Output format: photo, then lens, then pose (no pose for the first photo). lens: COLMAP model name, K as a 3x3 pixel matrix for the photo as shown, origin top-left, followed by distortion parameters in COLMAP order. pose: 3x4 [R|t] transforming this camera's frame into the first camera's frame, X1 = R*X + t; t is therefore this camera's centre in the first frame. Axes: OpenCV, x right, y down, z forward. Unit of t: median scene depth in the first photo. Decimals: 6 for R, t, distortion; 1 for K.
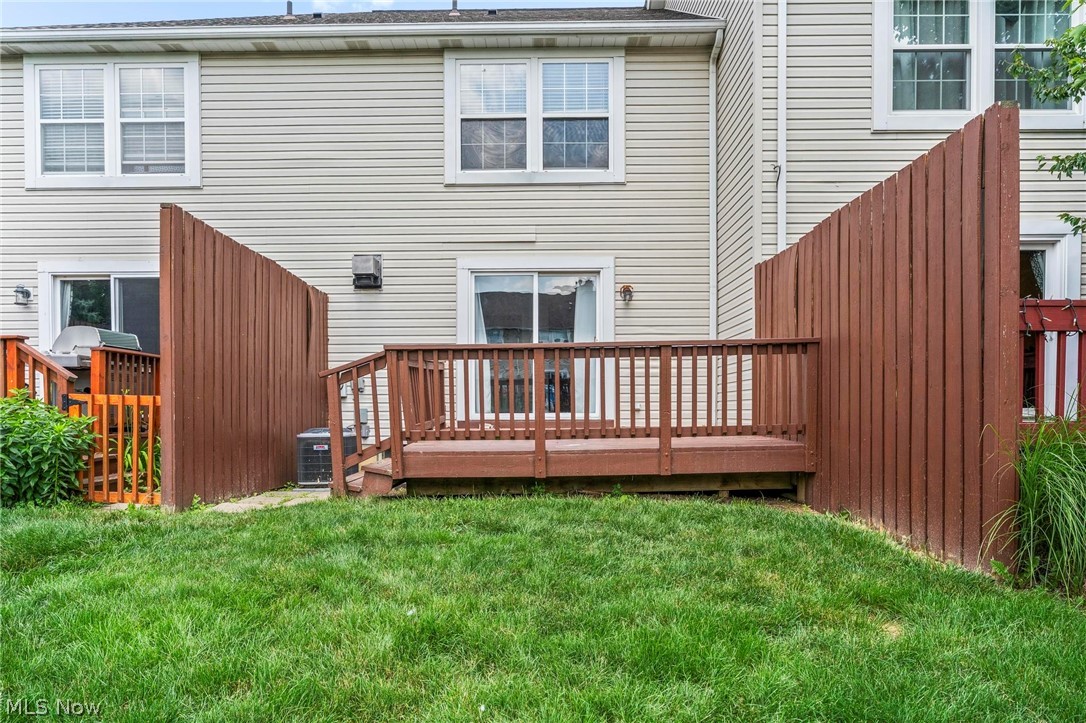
lens RADIAL K [[617.8, 0, 536.4], [0, 617.8, 401.8], [0, 0, 1]] dist [-0.014559, 0.000664]
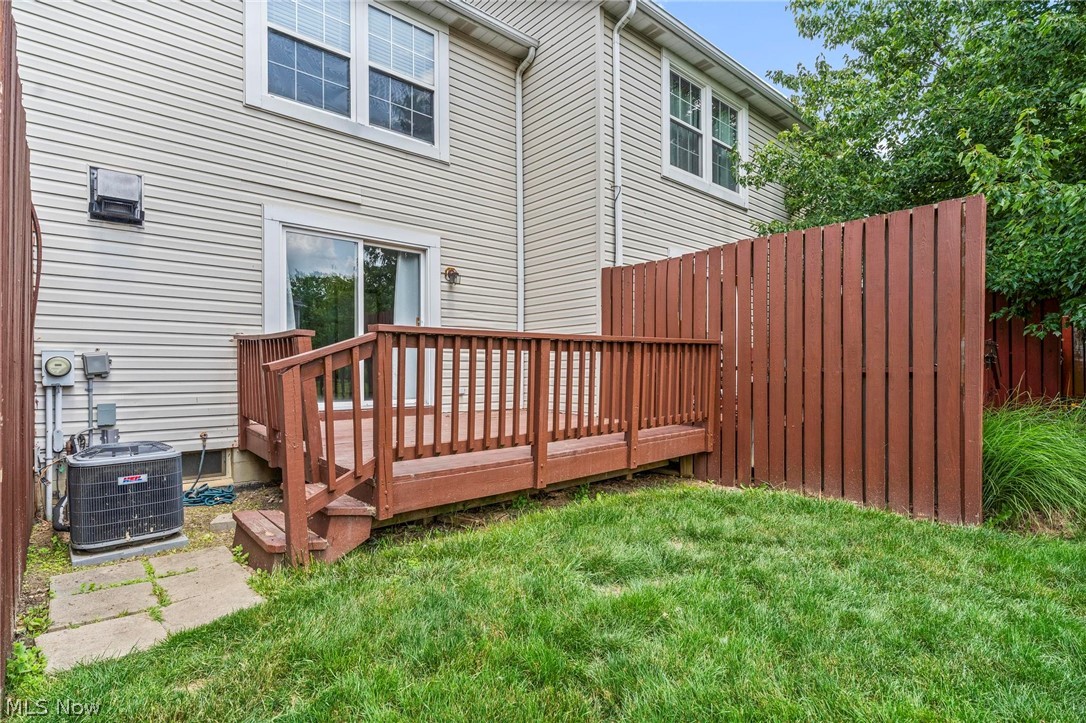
lens RADIAL K [[532.7, 0, 541.2], [0, 532.7, 364.1], [0, 0, 1]] dist [-0.004288, -0.000287]
pose [[0.750335, 0.011964, 0.660949, -0.306007], [-0.005672, 0.999916, -0.011660, -0.026699], [-0.661033, 0.005000, 0.750340, 0.270465]]
